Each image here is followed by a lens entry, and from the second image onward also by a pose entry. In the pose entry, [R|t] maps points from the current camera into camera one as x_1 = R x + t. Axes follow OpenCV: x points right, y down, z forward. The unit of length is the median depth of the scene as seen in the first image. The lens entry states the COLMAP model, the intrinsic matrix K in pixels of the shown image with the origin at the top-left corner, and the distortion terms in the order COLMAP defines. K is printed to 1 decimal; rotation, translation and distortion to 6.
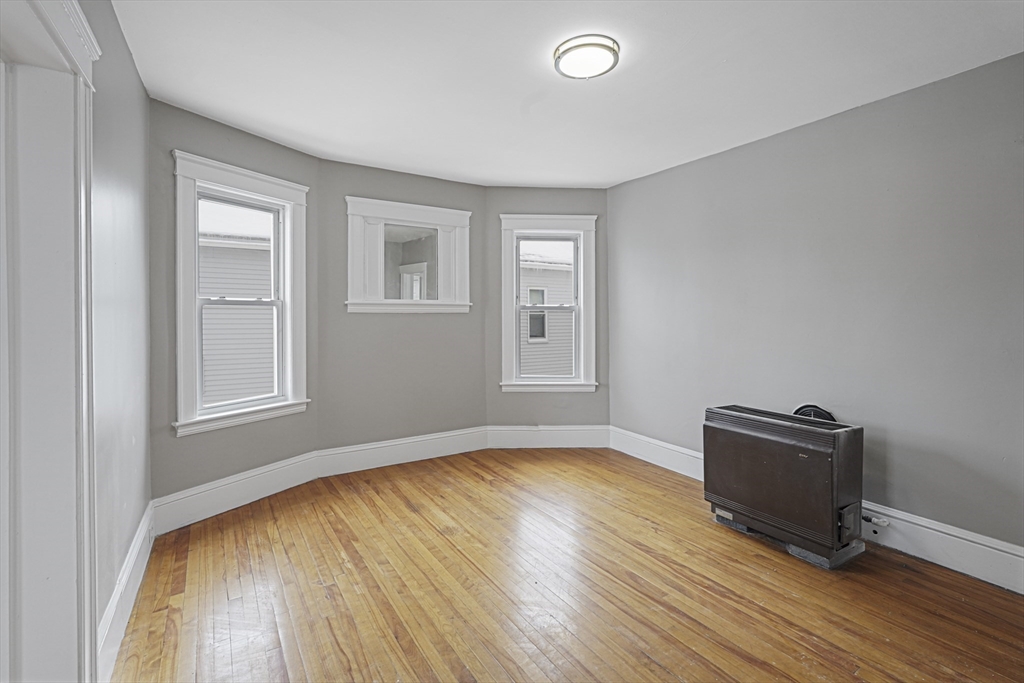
lens RADIAL K [[464.5, 0, 505.4], [0, 464.5, 323.7], [0, 0, 1]] dist [-0.028326, 0.019898]
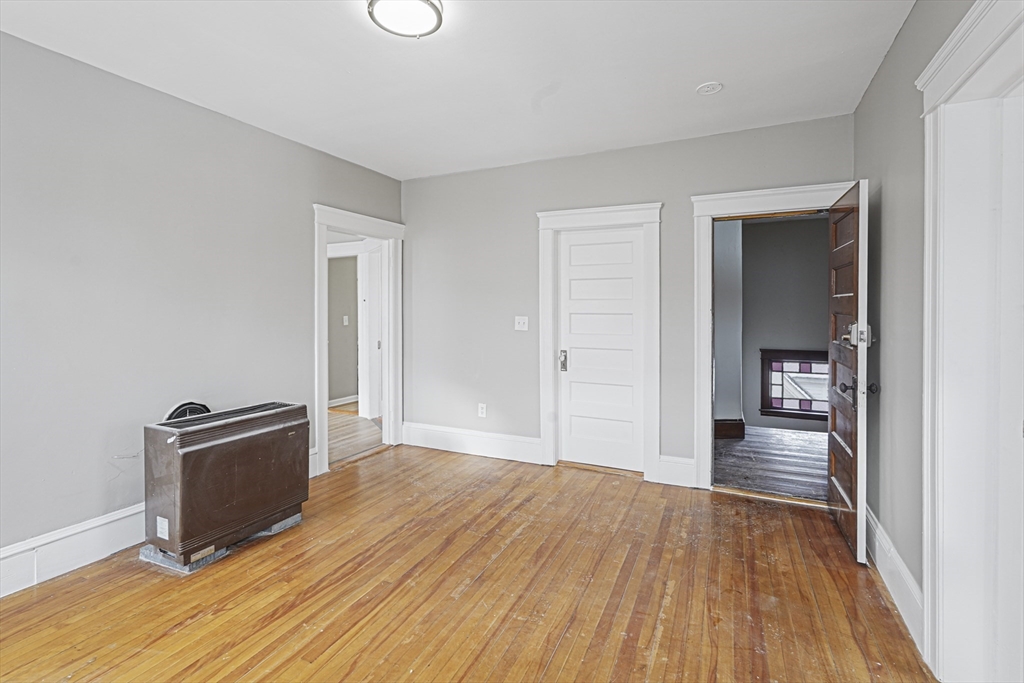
lens RADIAL K [[464.5, 0, 505.4], [0, 464.5, 323.7], [0, 0, 1]] dist [-0.028326, 0.019898]
pose [[-0.531405, -0.031629, 0.846527, -0.434962], [0.007130, 0.999100, 0.041805, -0.019501], [-0.847088, 0.028251, -0.530701, 0.874345]]
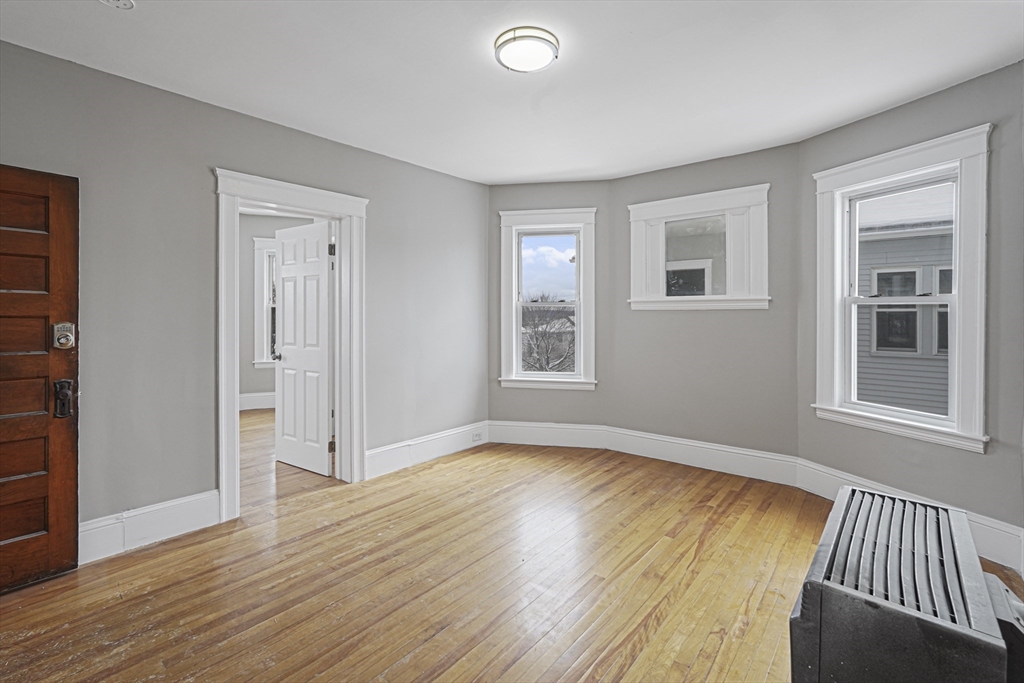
lens RADIAL K [[474.2, 0, 511.4], [0, 474.2, 325.4], [0, 0, 1]] dist [-0.002410, 0.006290]
pose [[0.312409, 0.026212, -0.949586, 0.770743], [-0.013231, 0.999642, 0.023241, -0.011221], [0.949856, 0.005303, 0.312644, 0.435551]]
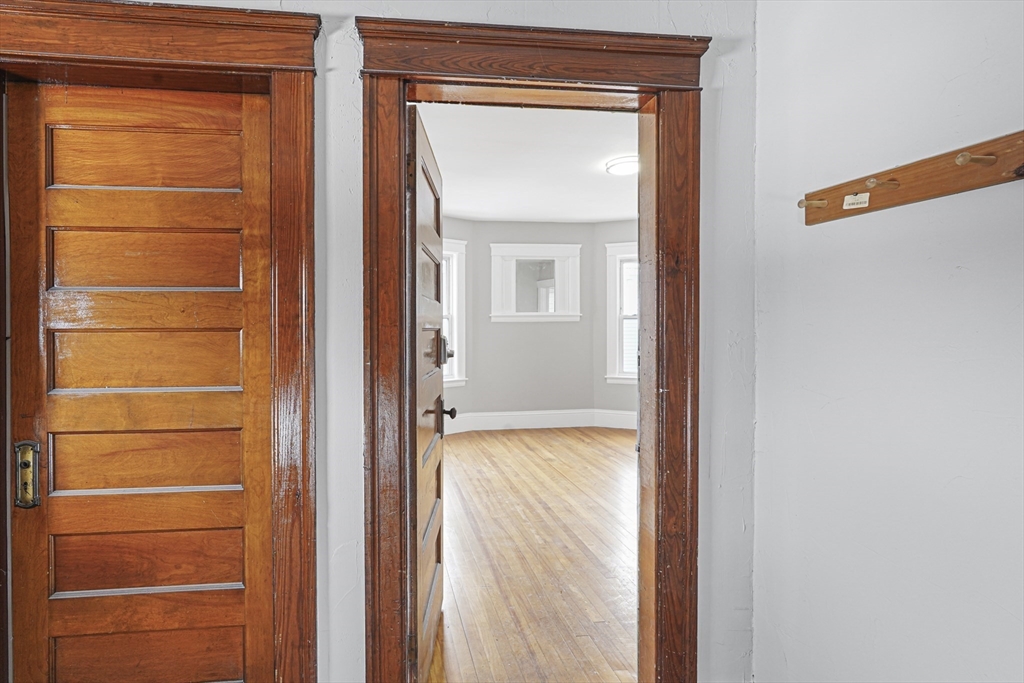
lens RADIAL K [[489.0, 0, 443.2], [0, 489.0, 342.2], [0, 0, 1]] dist [-0.001053, 0.000097]
pose [[0.905559, 0.007322, -0.424157, 0.217636], [0.000229, 0.999842, 0.017748, 0.014811], [0.424220, -0.016169, 0.905415, -0.569311]]
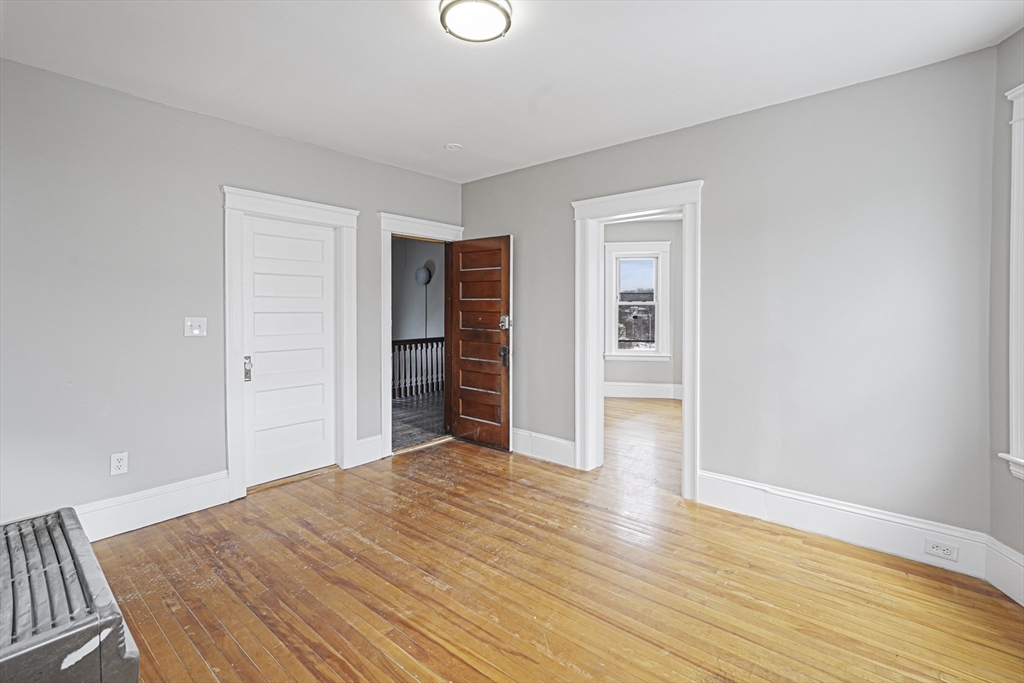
lens RADIAL K [[474.2, 0, 511.4], [0, 474.2, 325.4], [0, 0, 1]] dist [-0.002410, 0.006290]
pose [[-0.953275, 0.003210, -0.302088, 0.265778], [-0.011933, 0.998763, 0.048268, -0.024763], [0.301869, 0.049617, -0.952057, 1.271114]]
